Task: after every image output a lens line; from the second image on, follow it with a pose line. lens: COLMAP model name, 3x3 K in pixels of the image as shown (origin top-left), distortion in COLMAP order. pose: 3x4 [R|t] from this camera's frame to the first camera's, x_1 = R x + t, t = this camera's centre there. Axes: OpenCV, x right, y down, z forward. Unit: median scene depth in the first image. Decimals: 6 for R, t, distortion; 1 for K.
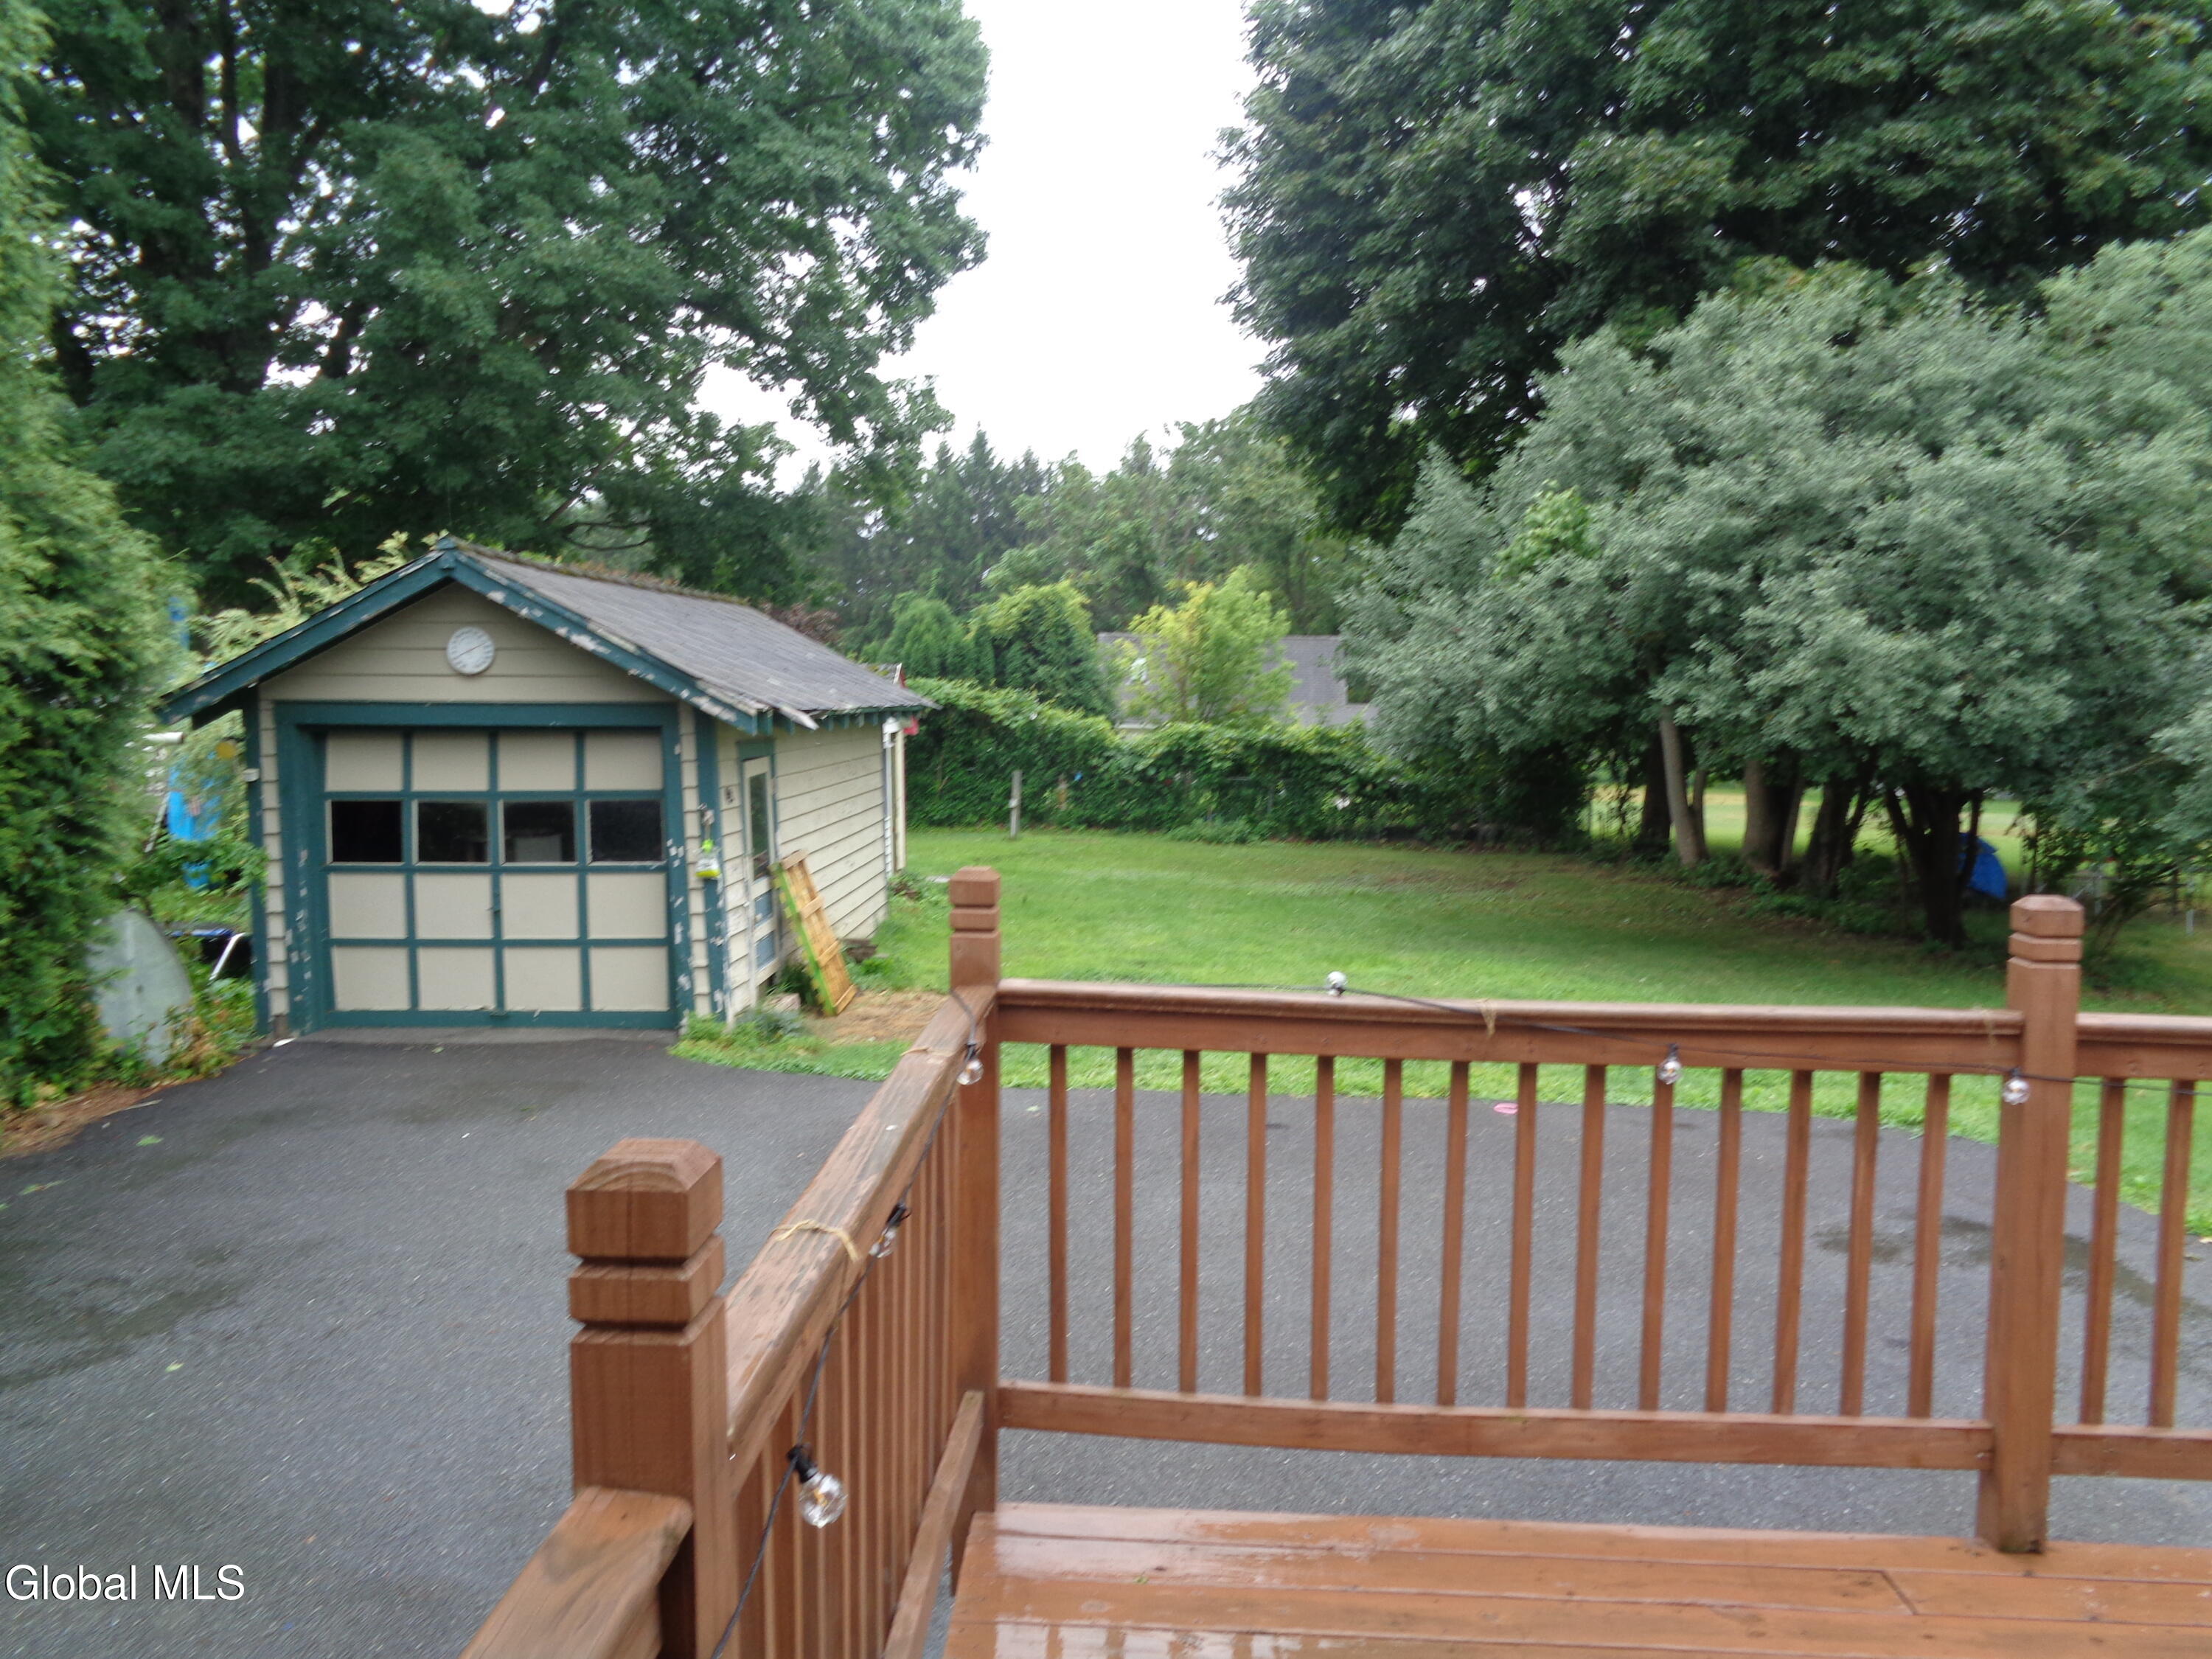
lens RADIAL K [[1695.0, 0, 1120.4], [0, 1695.0, 849.6], [0, 0, 1]] dist [0.012436, -0.005374]
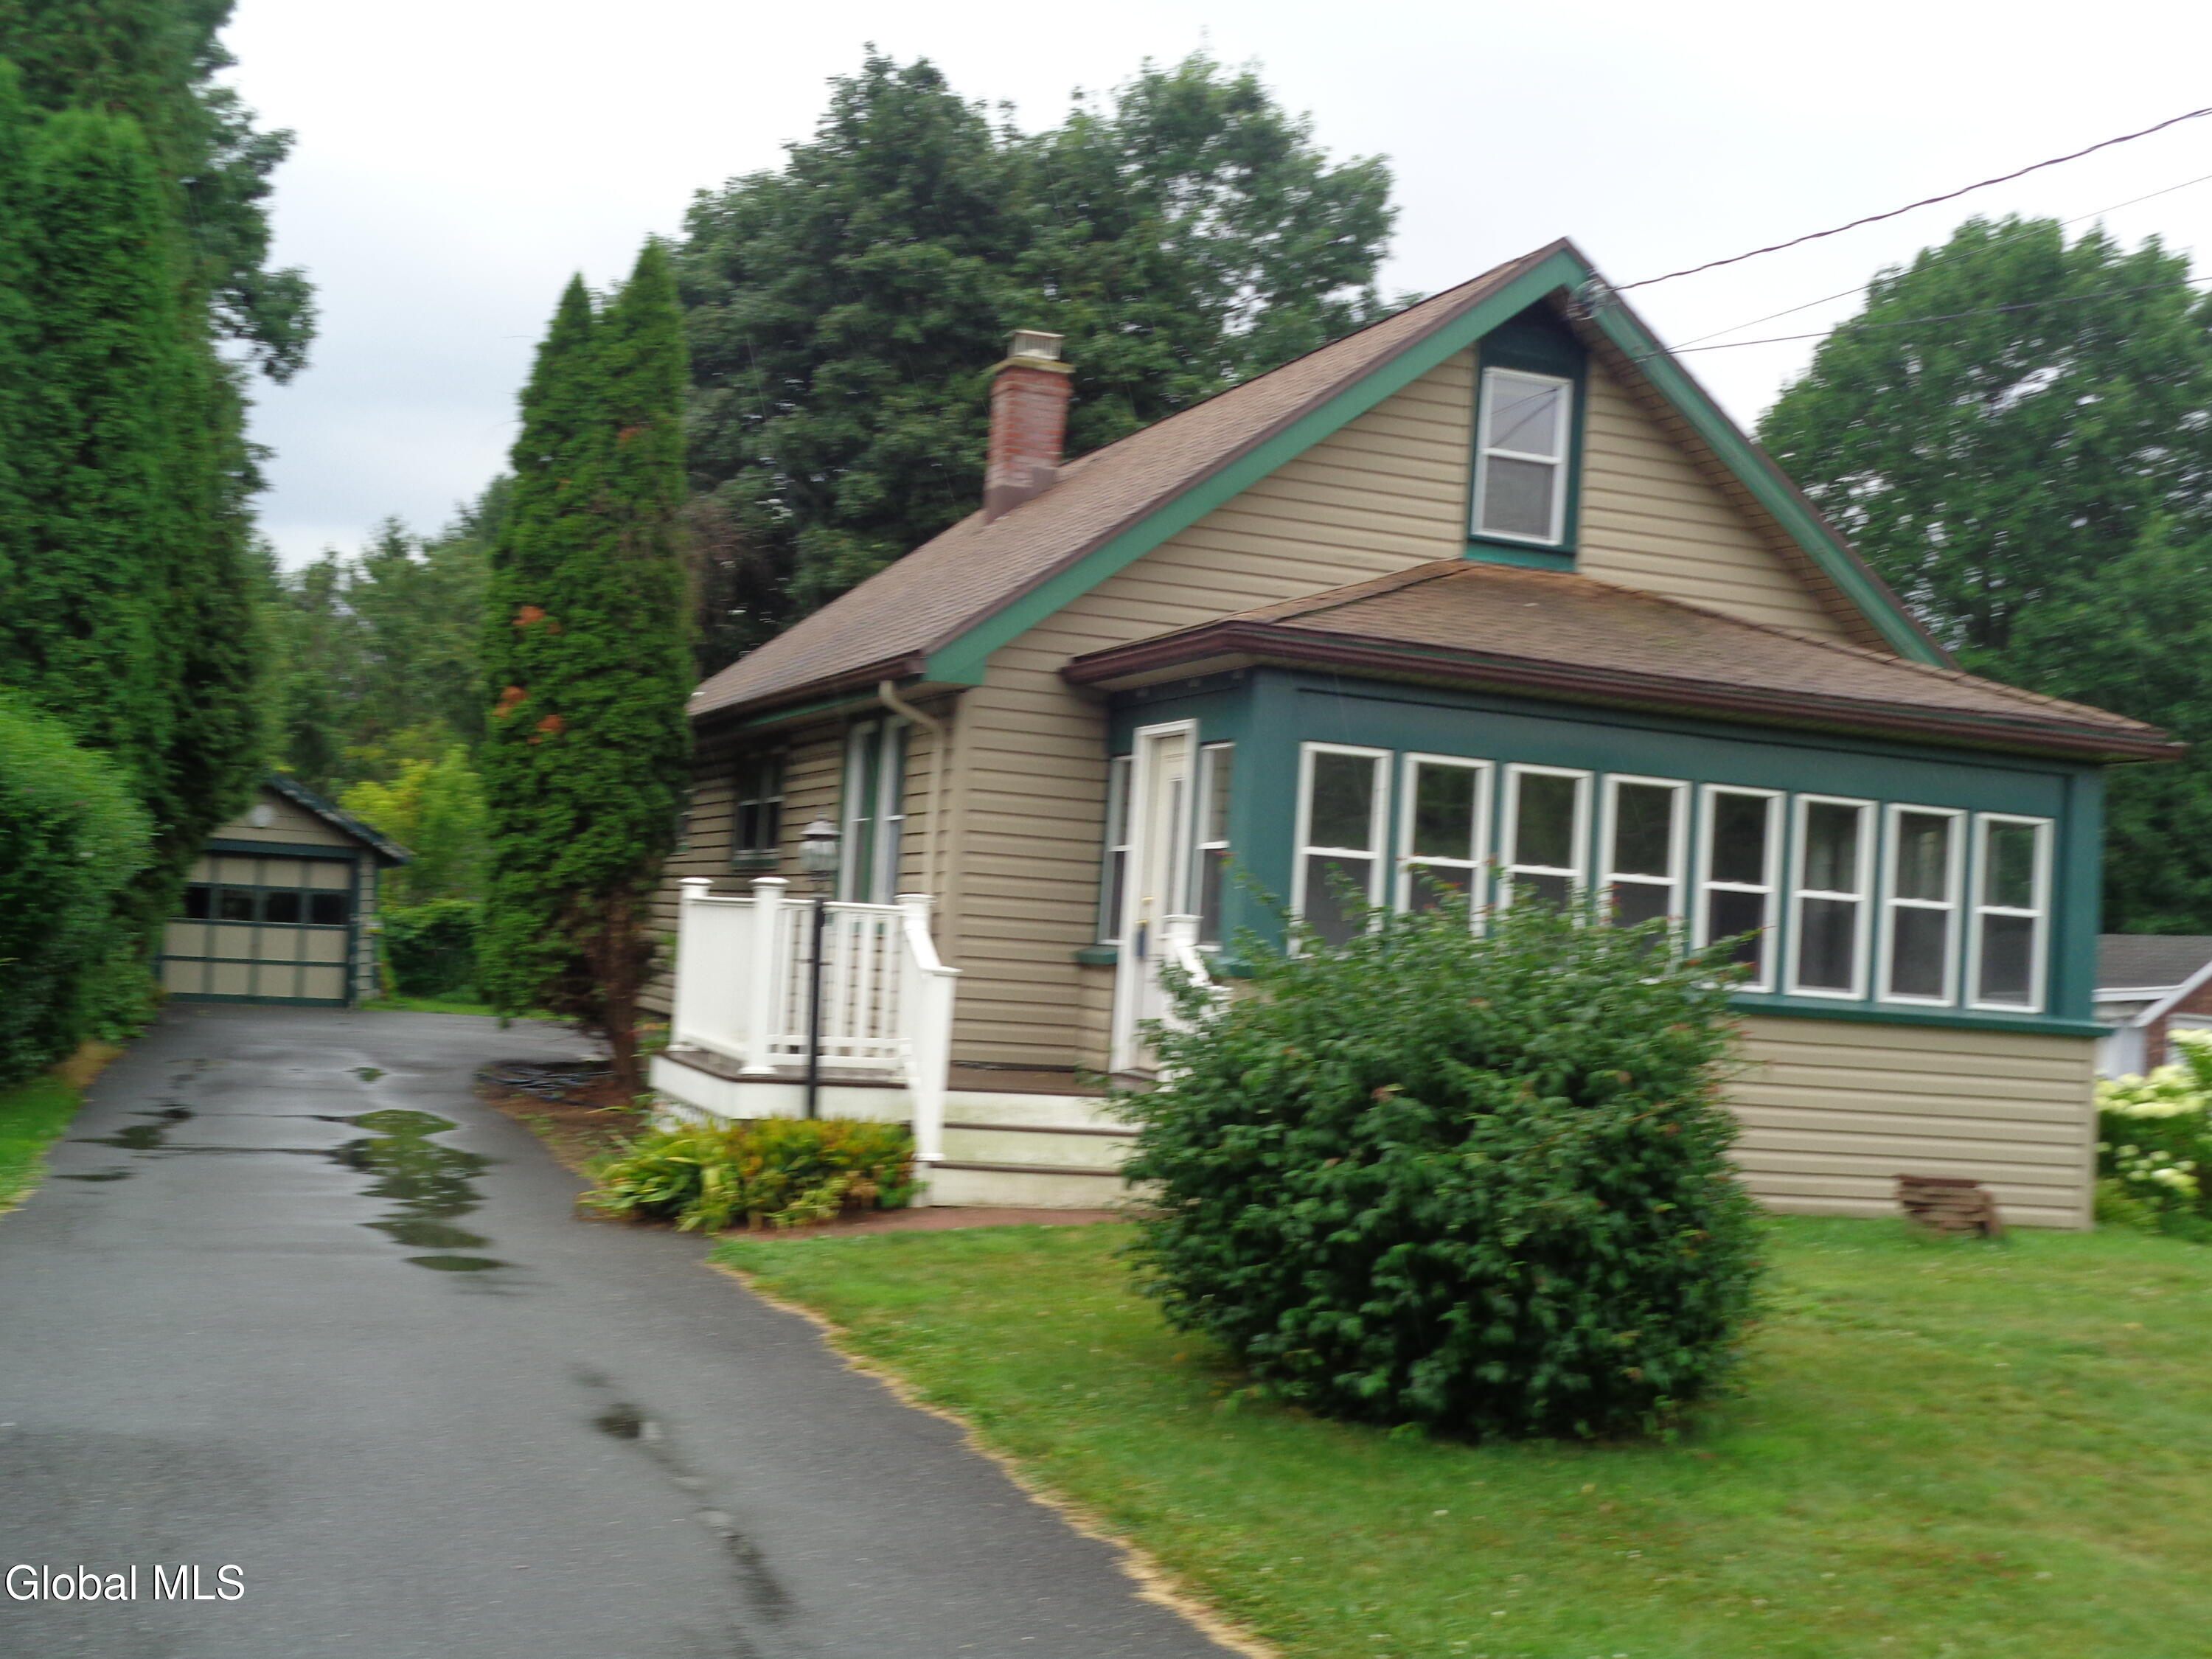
lens RADIAL K [[2744.5, 0, 1119.2], [0, 2744.5, 841.5], [0, 0, 1]] dist [-0.089036, 0.000000]
pose [[0.931883, 0.064802, 0.356925, -0.369184], [-0.021531, 0.992061, -0.123900, 0.187282], [-0.362120, 0.107776, 0.925880, -1.517110]]
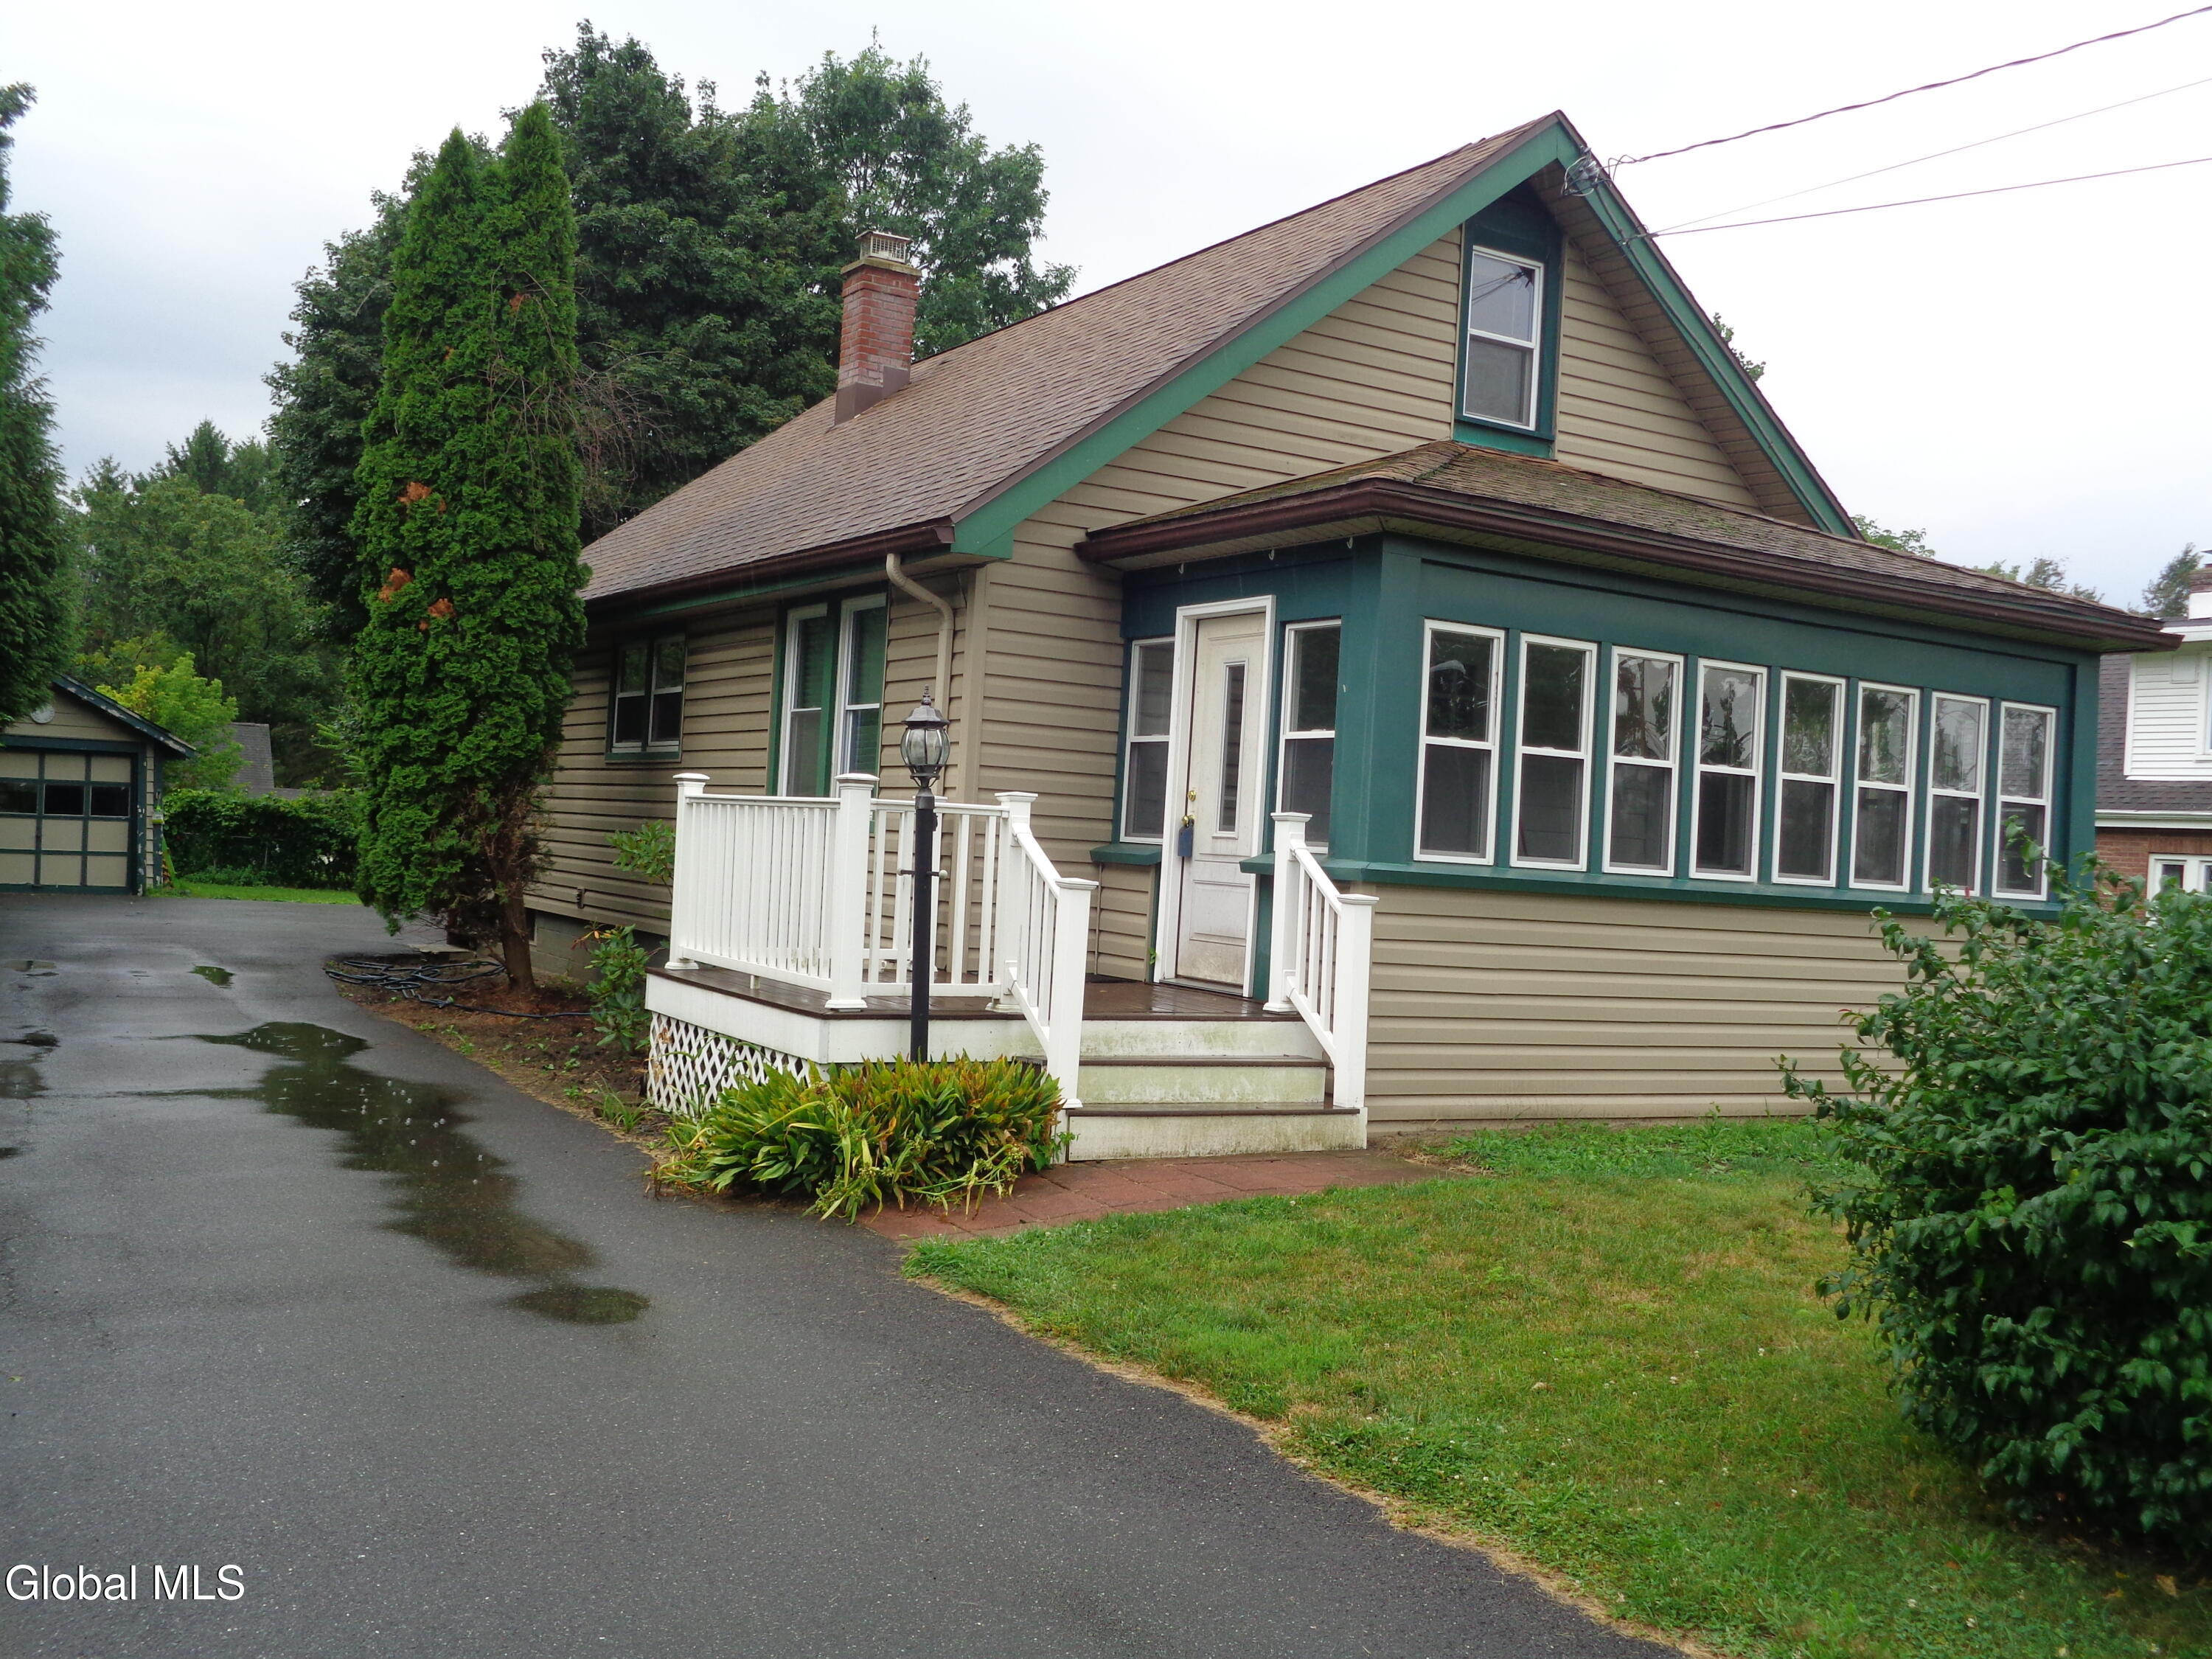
lens RADIAL K [[2132.9, 0, 1094.7], [0, 2132.9, 833.1], [0, 0, 1]] dist [-0.040941, 0.000000]
pose [[0.851448, 0.040086, 0.522905, -0.400263], [0.002656, 0.996732, -0.080735, 0.158232], [-0.524432, 0.070131, 0.848559, -1.216467]]
